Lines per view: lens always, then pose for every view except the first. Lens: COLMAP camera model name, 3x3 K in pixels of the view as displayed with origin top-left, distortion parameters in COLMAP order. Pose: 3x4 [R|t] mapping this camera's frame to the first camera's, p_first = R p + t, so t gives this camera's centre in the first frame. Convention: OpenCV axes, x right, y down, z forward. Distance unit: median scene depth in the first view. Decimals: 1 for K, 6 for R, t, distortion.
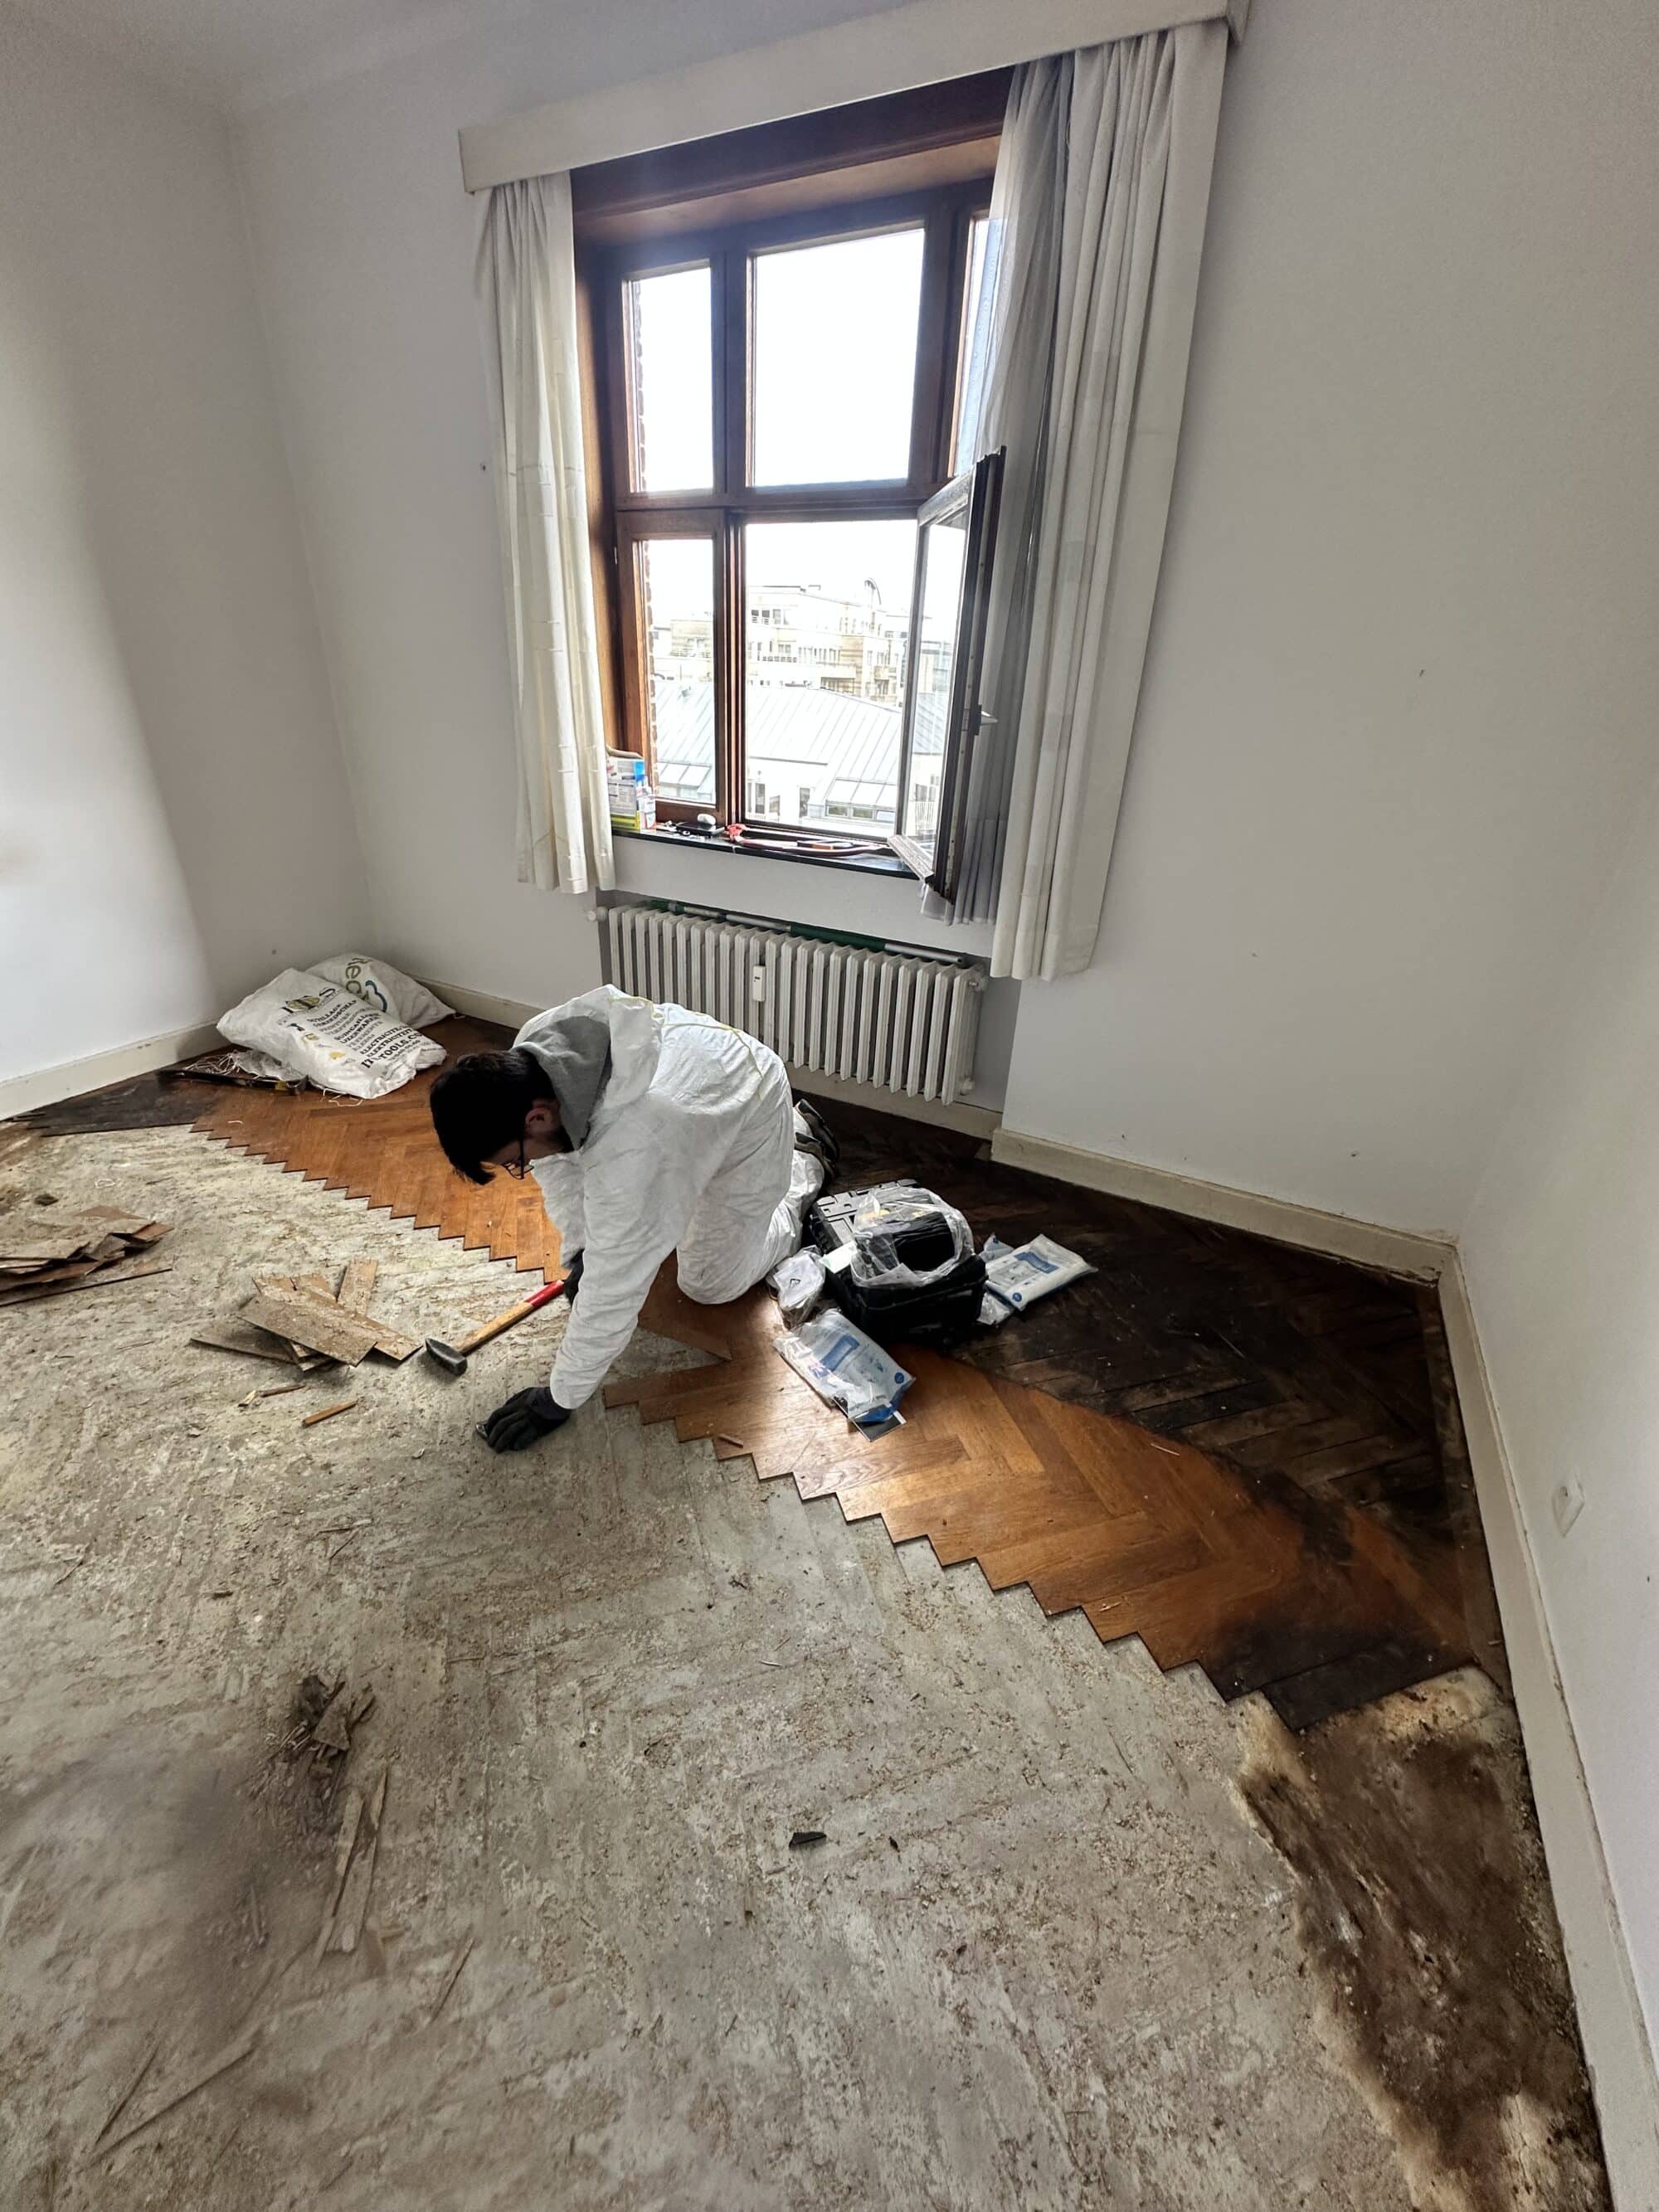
lens RADIAL K [[871.3, 0, 818.4], [0, 871.3, 1105.1], [0, 0, 1]] dist [-0.006500, 0.001067]
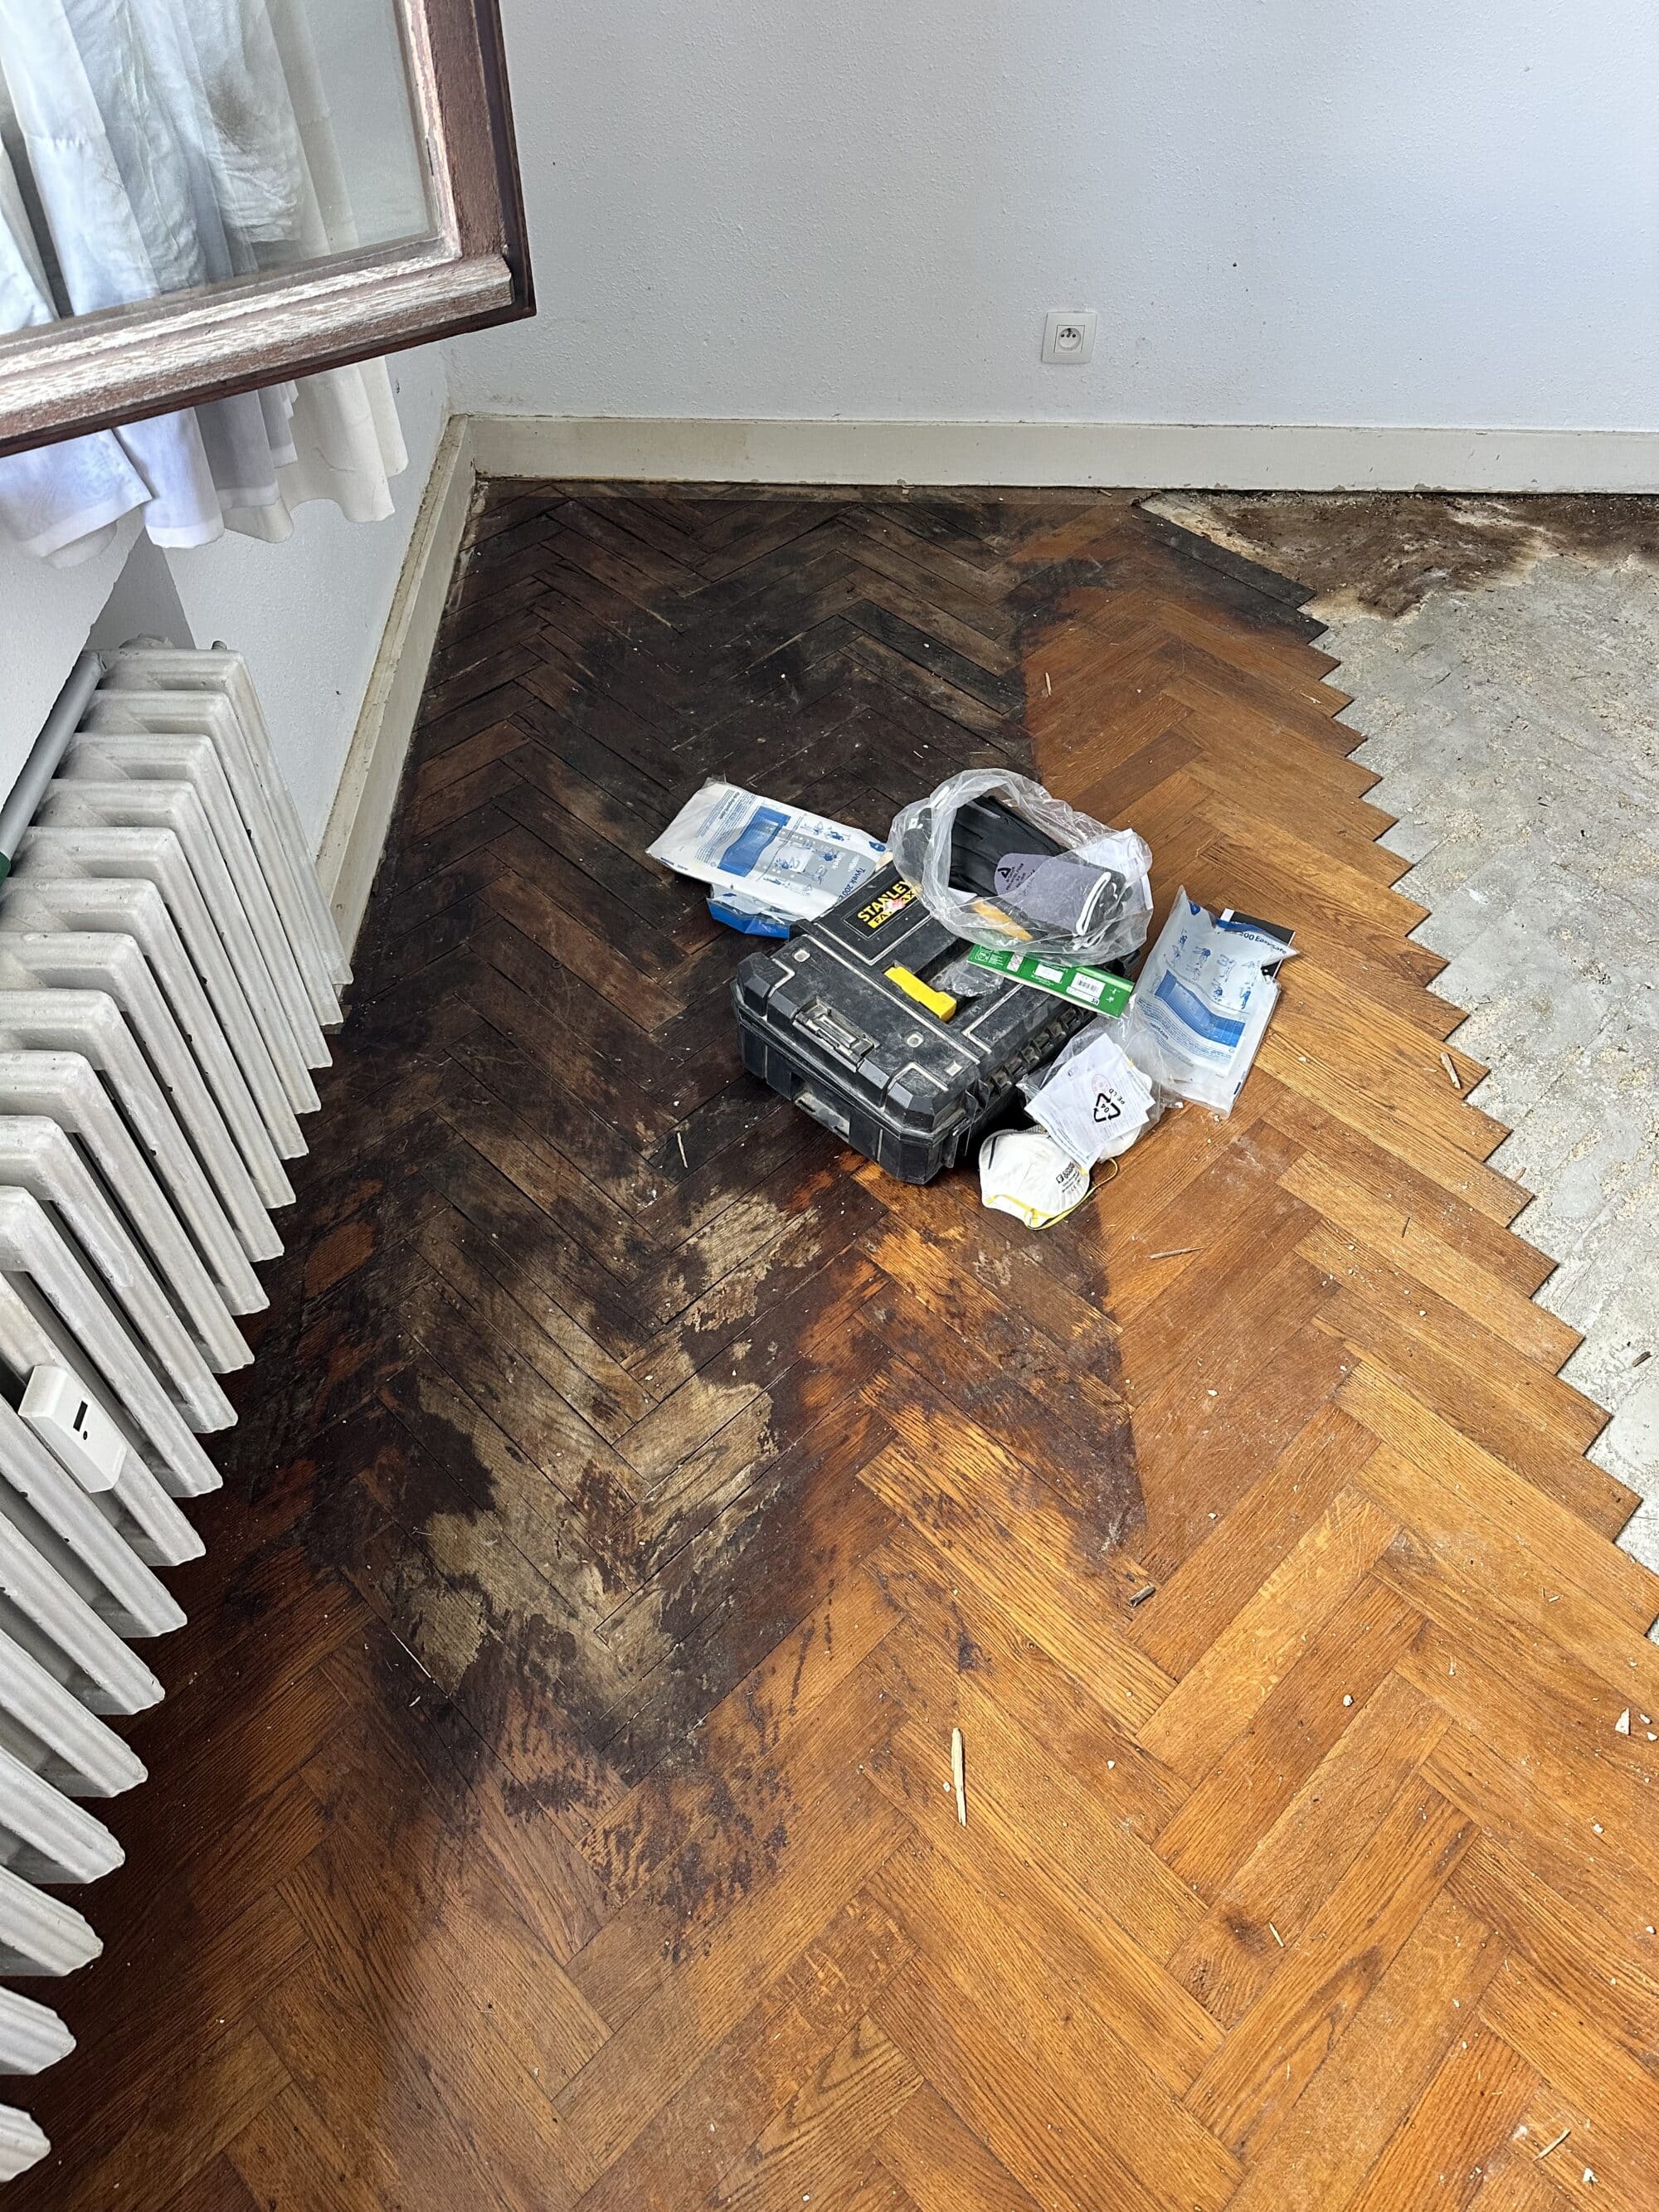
lens RADIAL K [[1558.7, 0, 836.9], [0, 1558.7, 1104.7], [0, 0, 1]] dist [0.045489, -0.082785]
pose [[-0.475437, -0.714044, 0.513907, -0.632089], [0.358827, 0.375959, 0.854340, -0.925550], [-0.803245, 0.590589, 0.077473, 1.689721]]
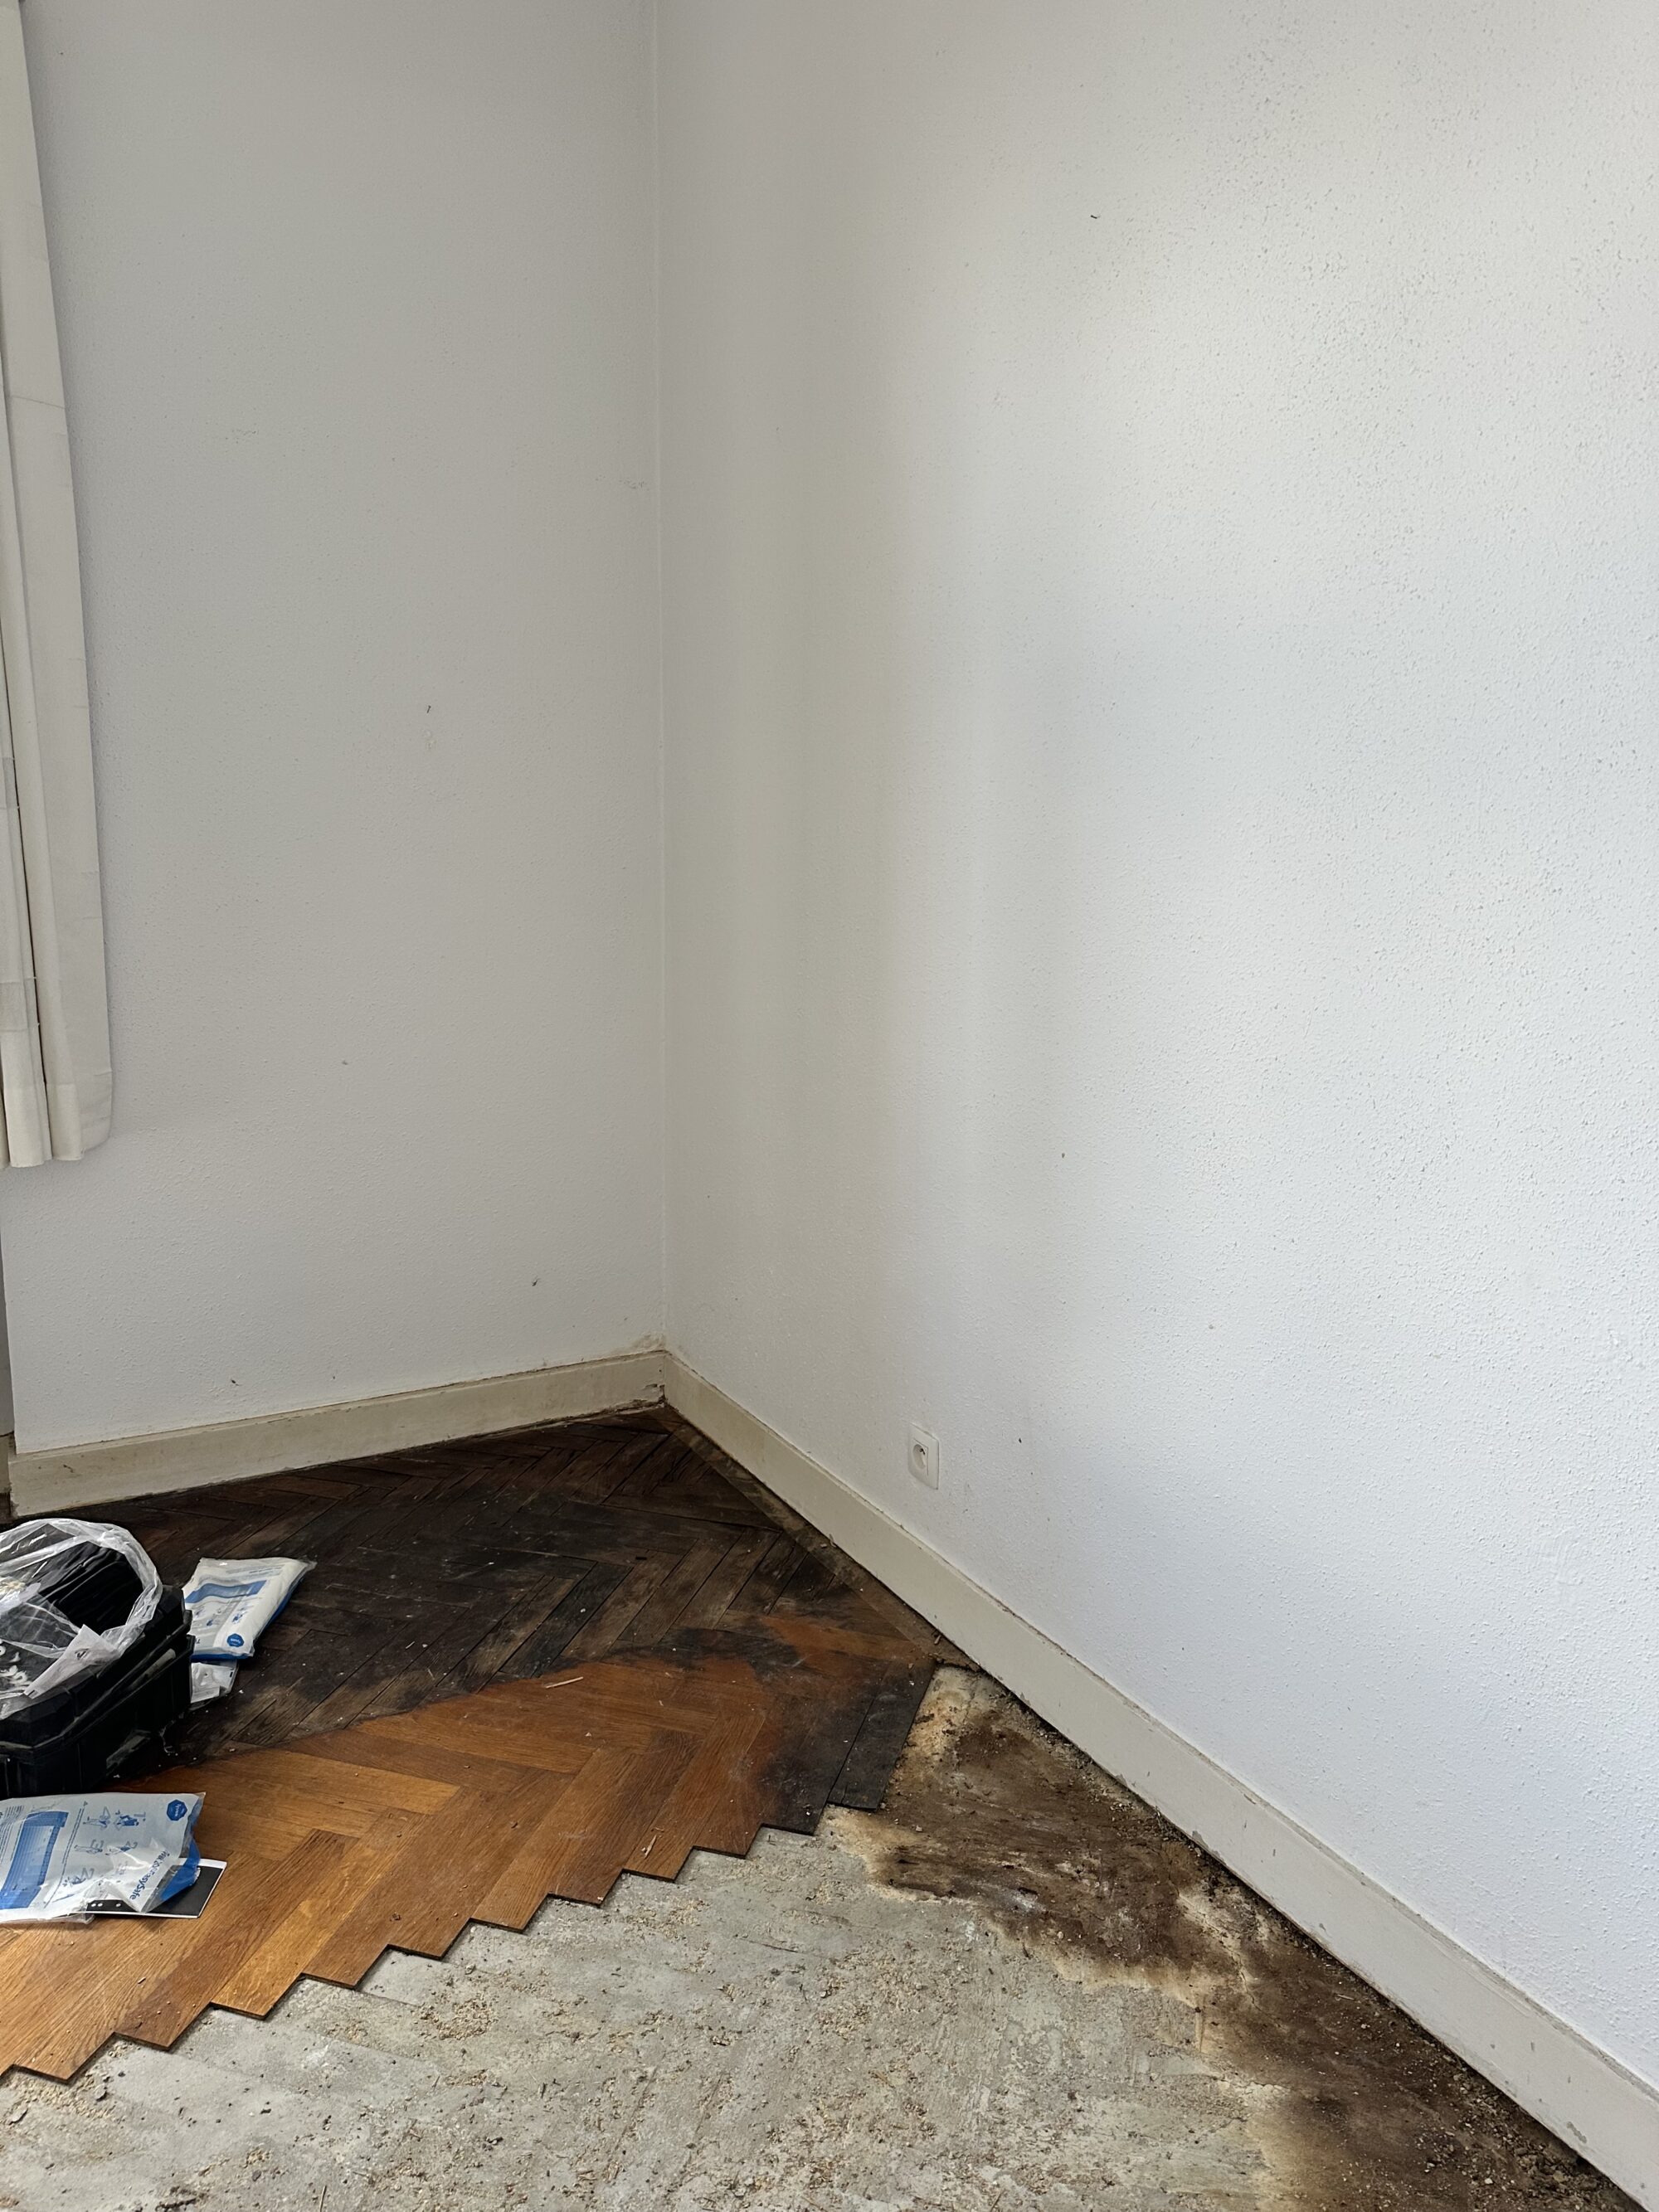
lens RADIAL K [[1558.7, 0, 828.6], [0, 1558.7, 1109.5], [0, 0, 1]] dist [0.045489, -0.082785]
pose [[0.547942, -0.178748, 0.817196, -0.596700], [0.378675, 0.924080, -0.051781, 0.151272], [-0.745899, 0.337825, 0.574030, -0.070534]]
